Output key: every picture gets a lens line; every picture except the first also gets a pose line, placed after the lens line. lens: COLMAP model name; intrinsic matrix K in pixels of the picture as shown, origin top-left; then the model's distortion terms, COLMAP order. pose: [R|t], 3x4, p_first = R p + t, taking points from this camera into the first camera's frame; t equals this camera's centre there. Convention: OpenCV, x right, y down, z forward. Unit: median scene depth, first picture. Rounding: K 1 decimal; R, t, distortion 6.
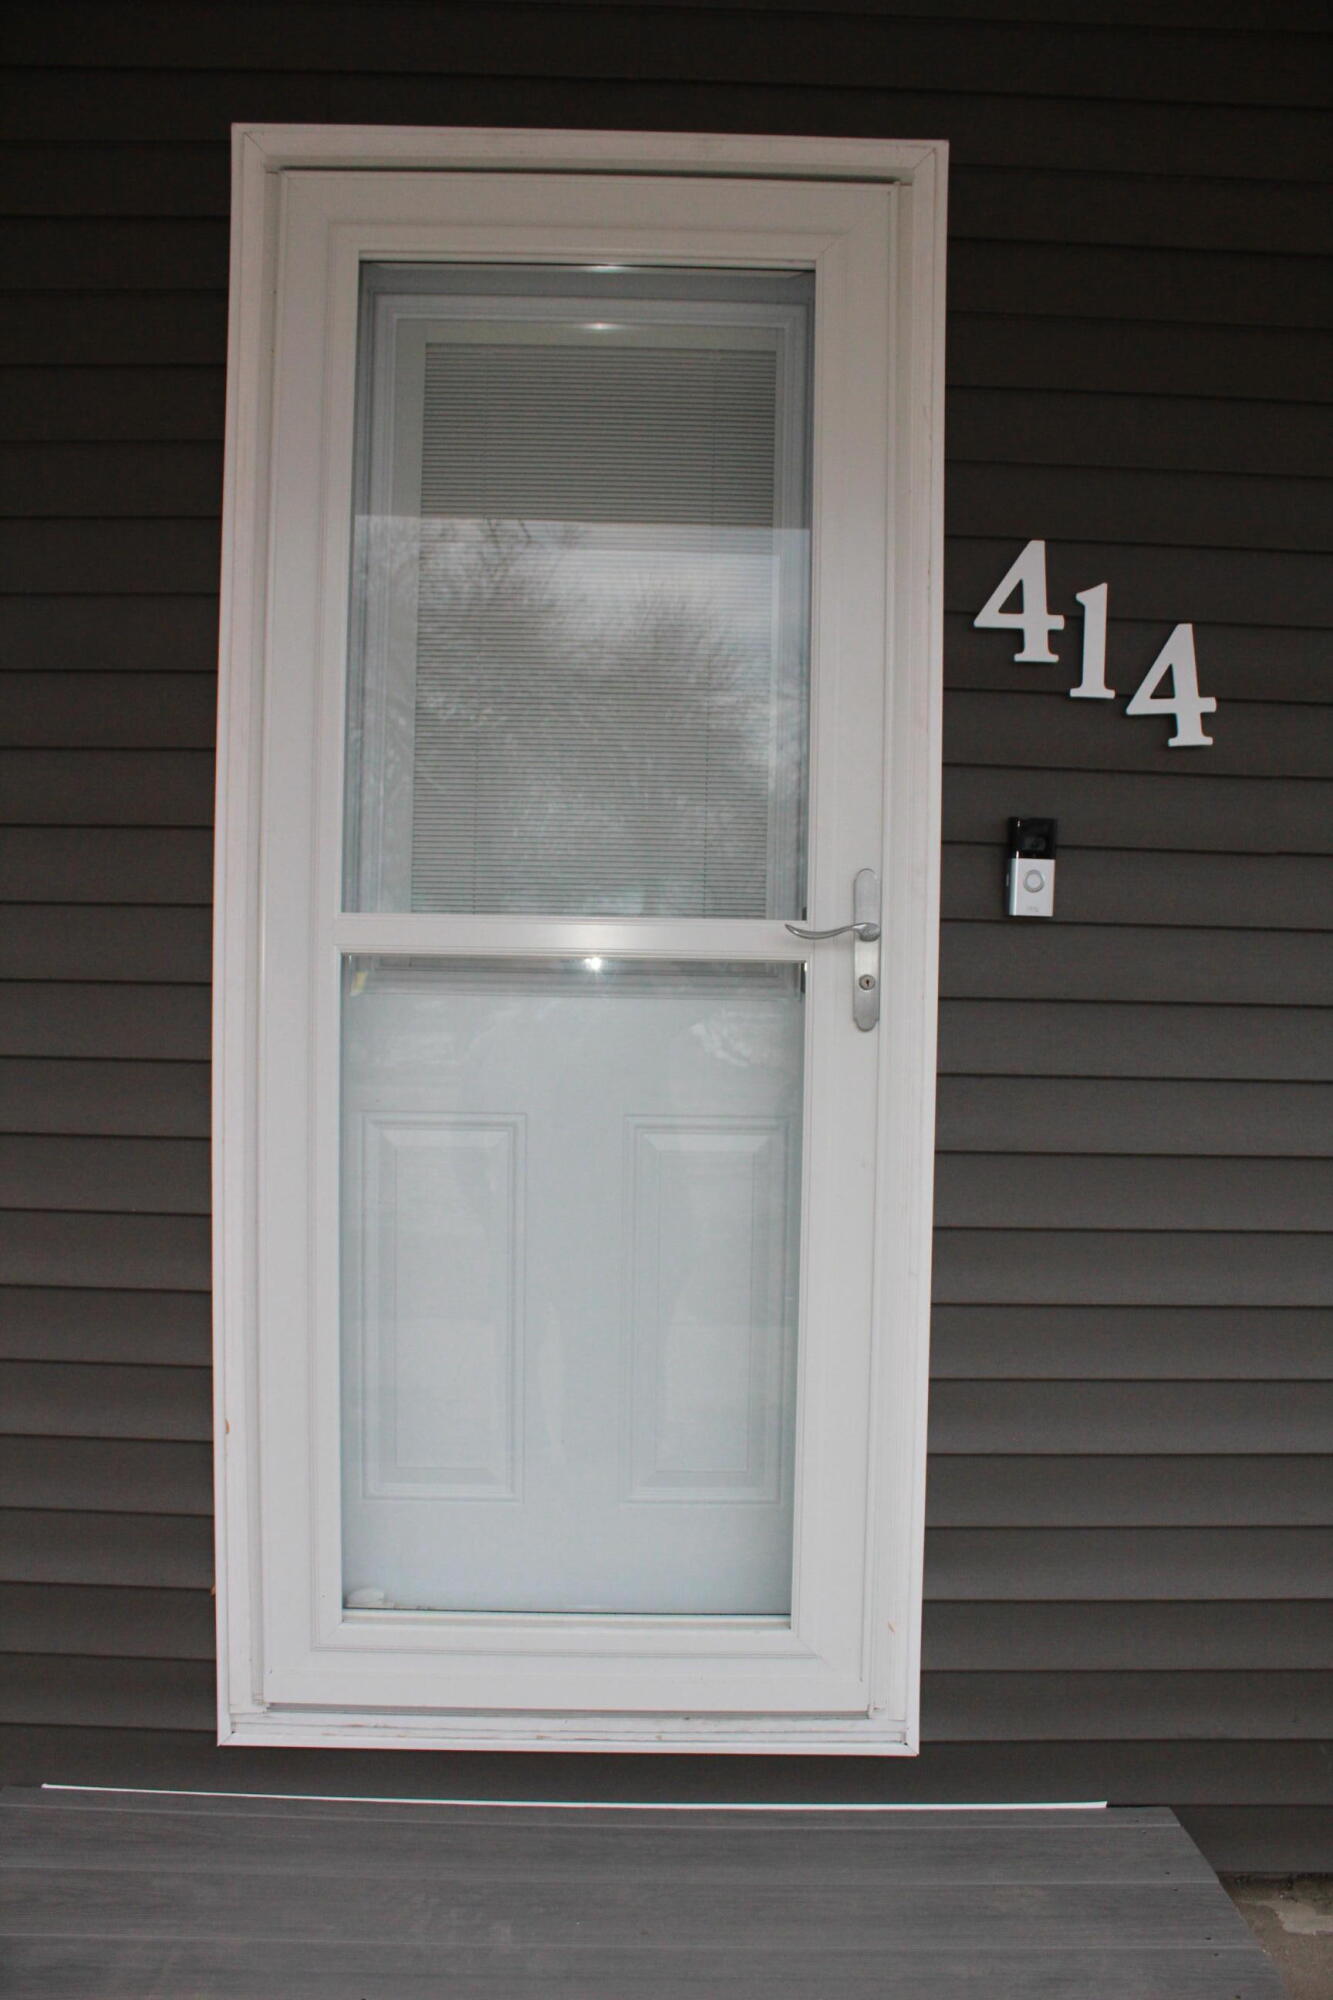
lens RADIAL K [[1657.7, 0, 670.6], [0, 1657.7, 1004.4], [0, 0, 1]] dist [-0.165696, 0.145268]
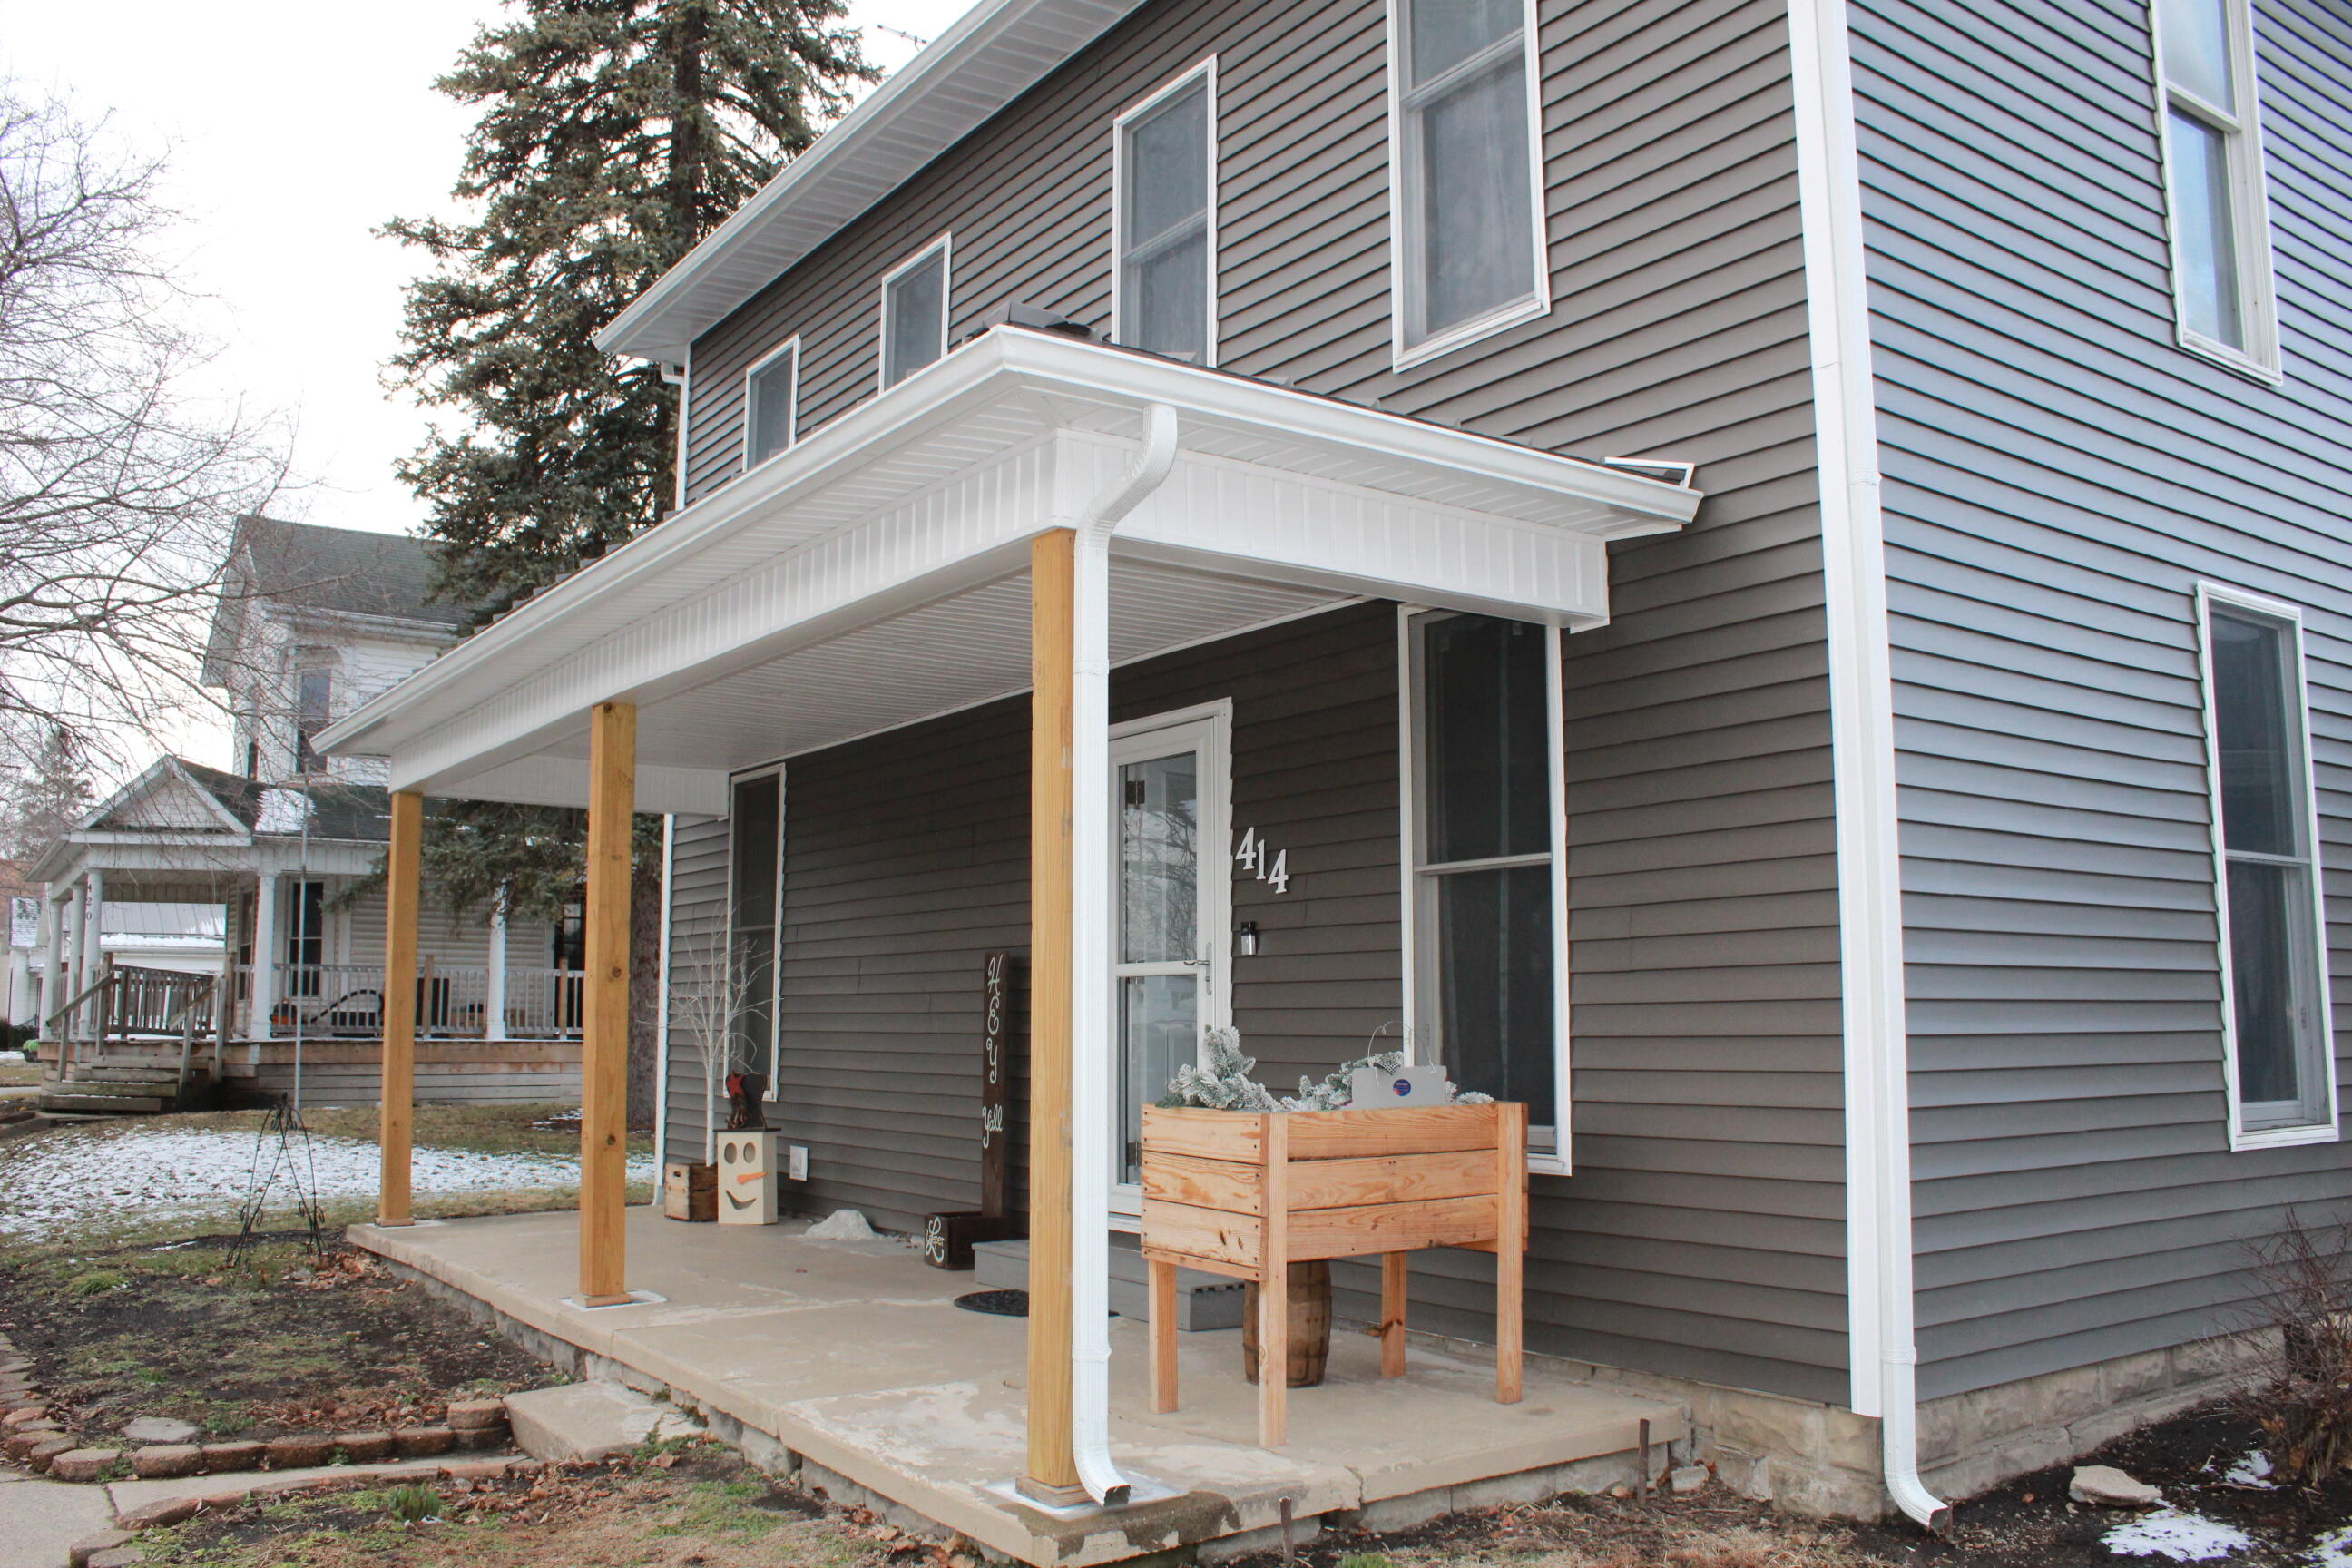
lens RADIAL K [[1949.4, 0, 1162.4], [0, 1949.4, 787.5], [0, 0, 1]] dist [-0.165696, 0.145268]
pose [[0.549880, -0.121583, -0.826347, 3.086634], [-0.019799, 0.987173, -0.158420, 0.209154], [0.835009, 0.103473, 0.540419, -1.065854]]
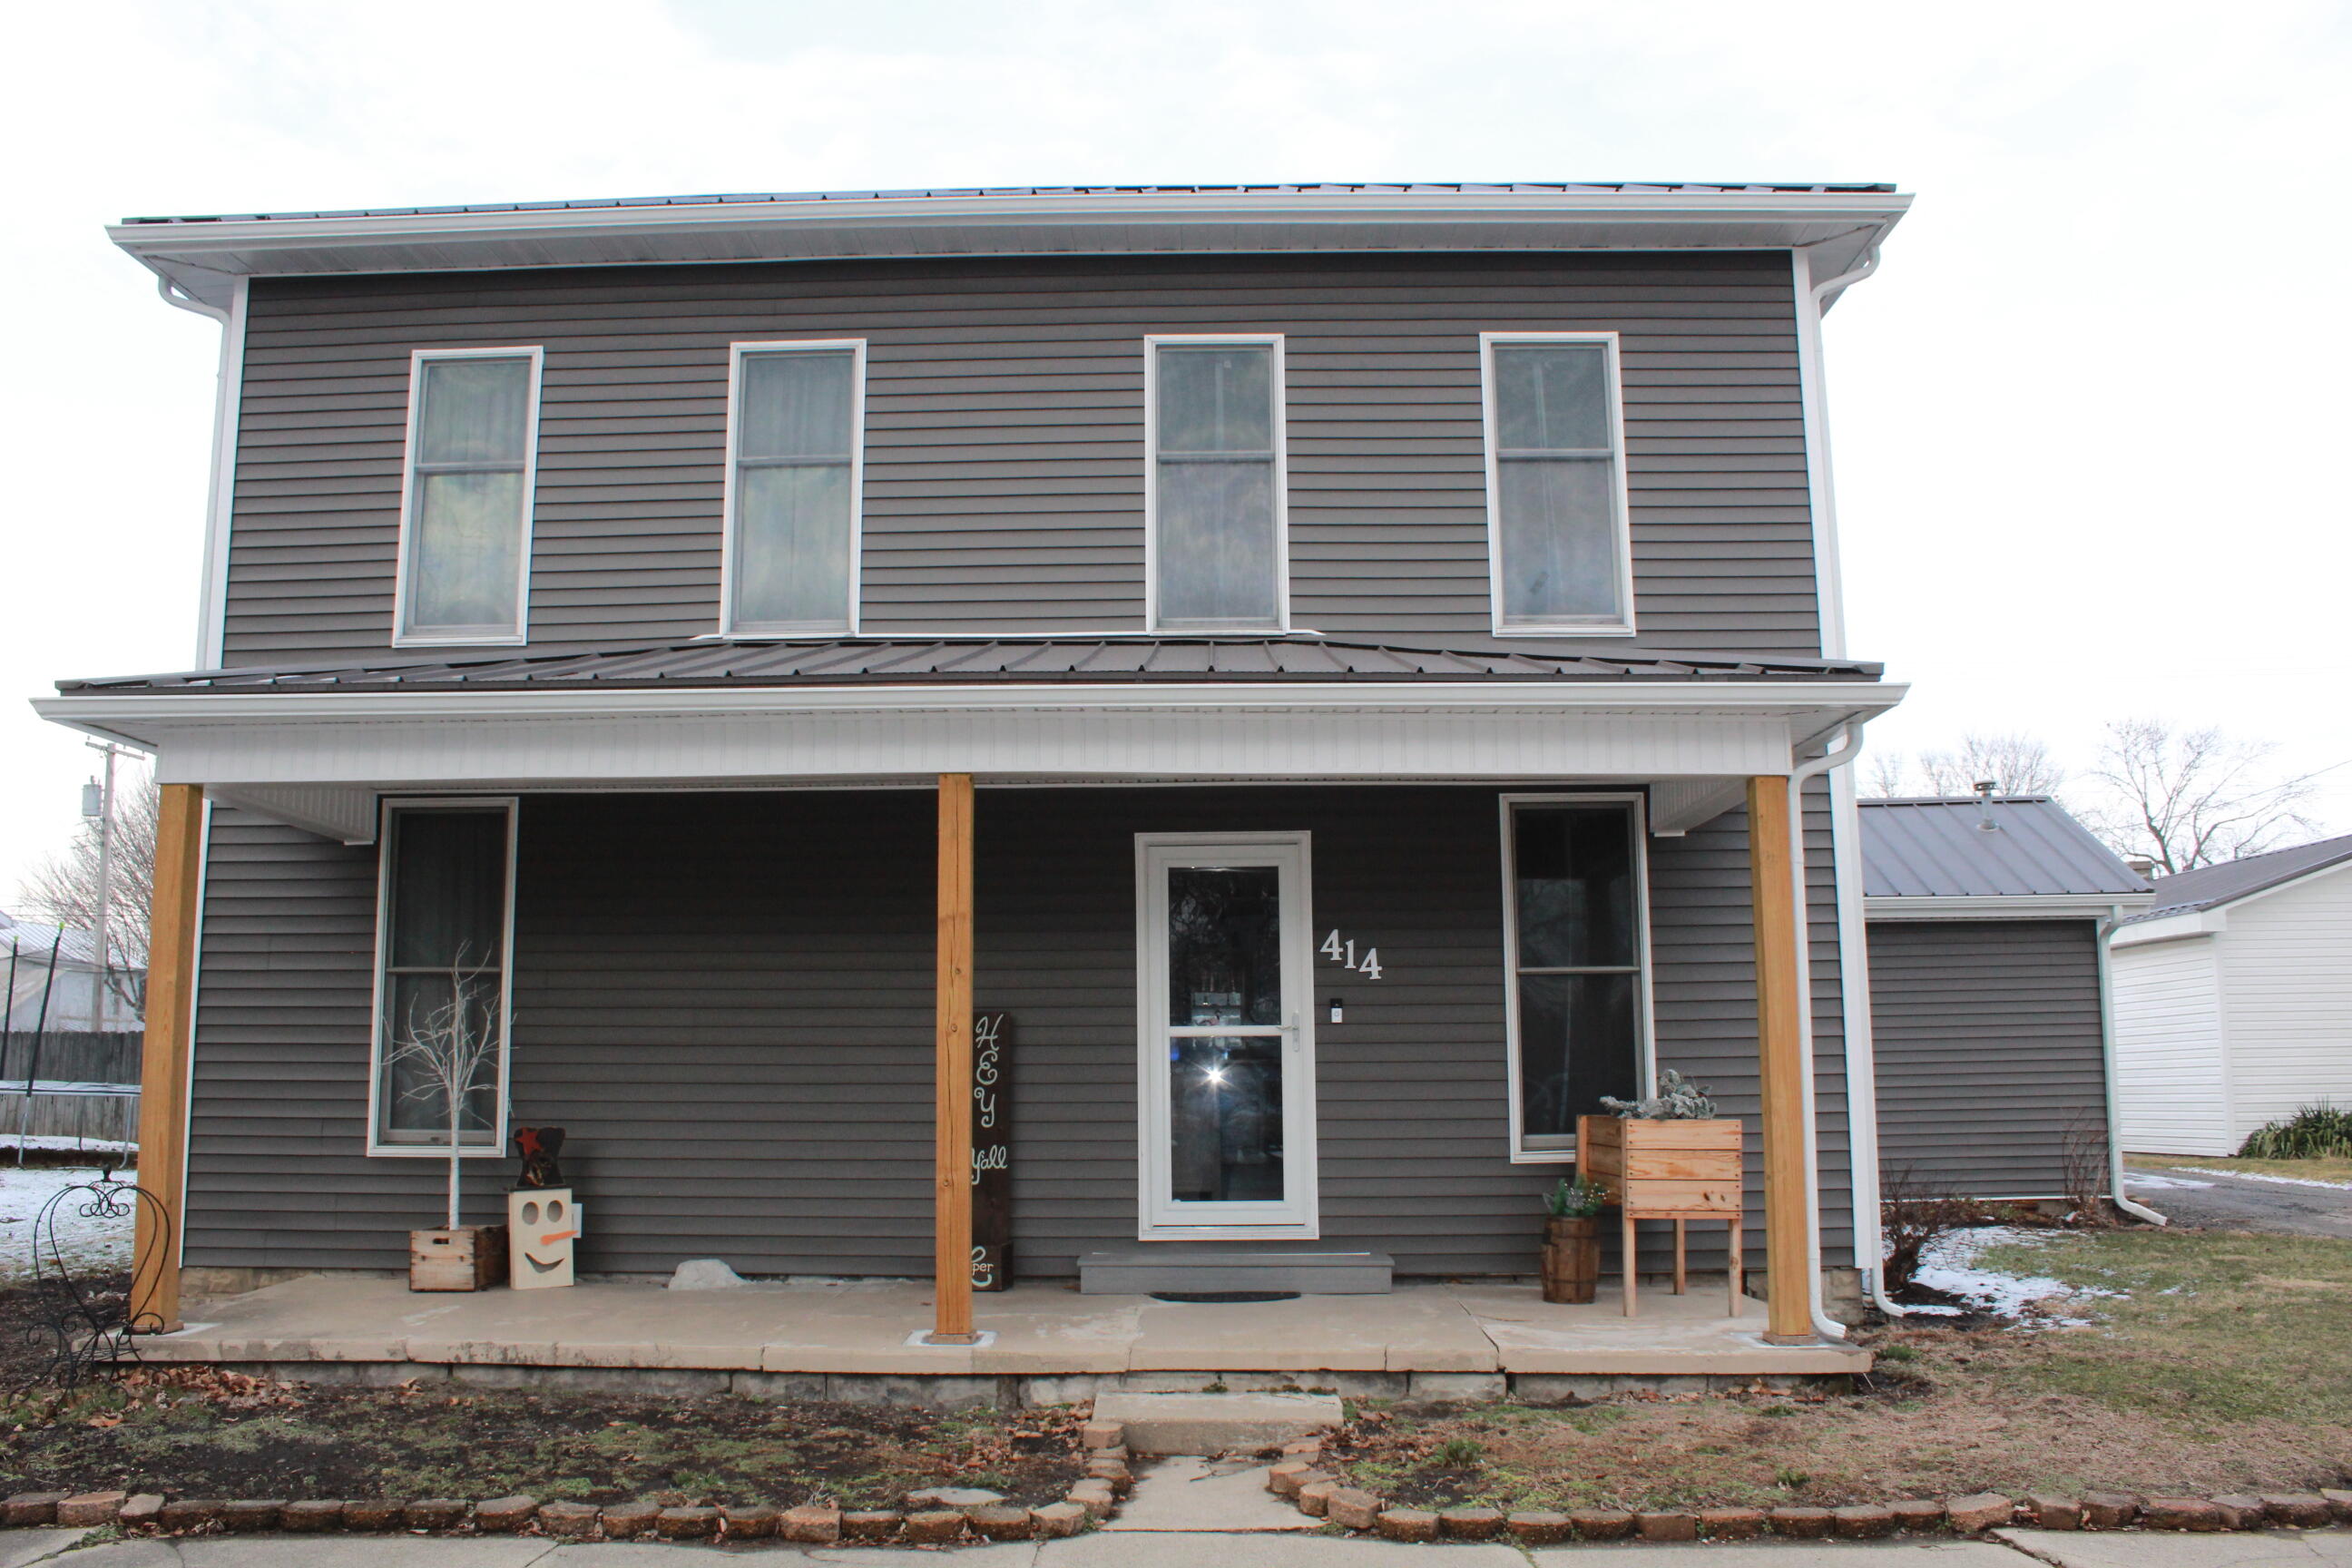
lens RADIAL K [[1952.3, 0, 1159.8], [0, 1952.3, 785.2], [0, 0, 1]] dist [-0.167283, 0.148385]
pose [[0.998513, -0.032772, -0.043555, 0.010140], [0.024116, 0.982219, -0.186182, 0.256385], [0.048882, 0.184855, 0.981549, -3.870661]]
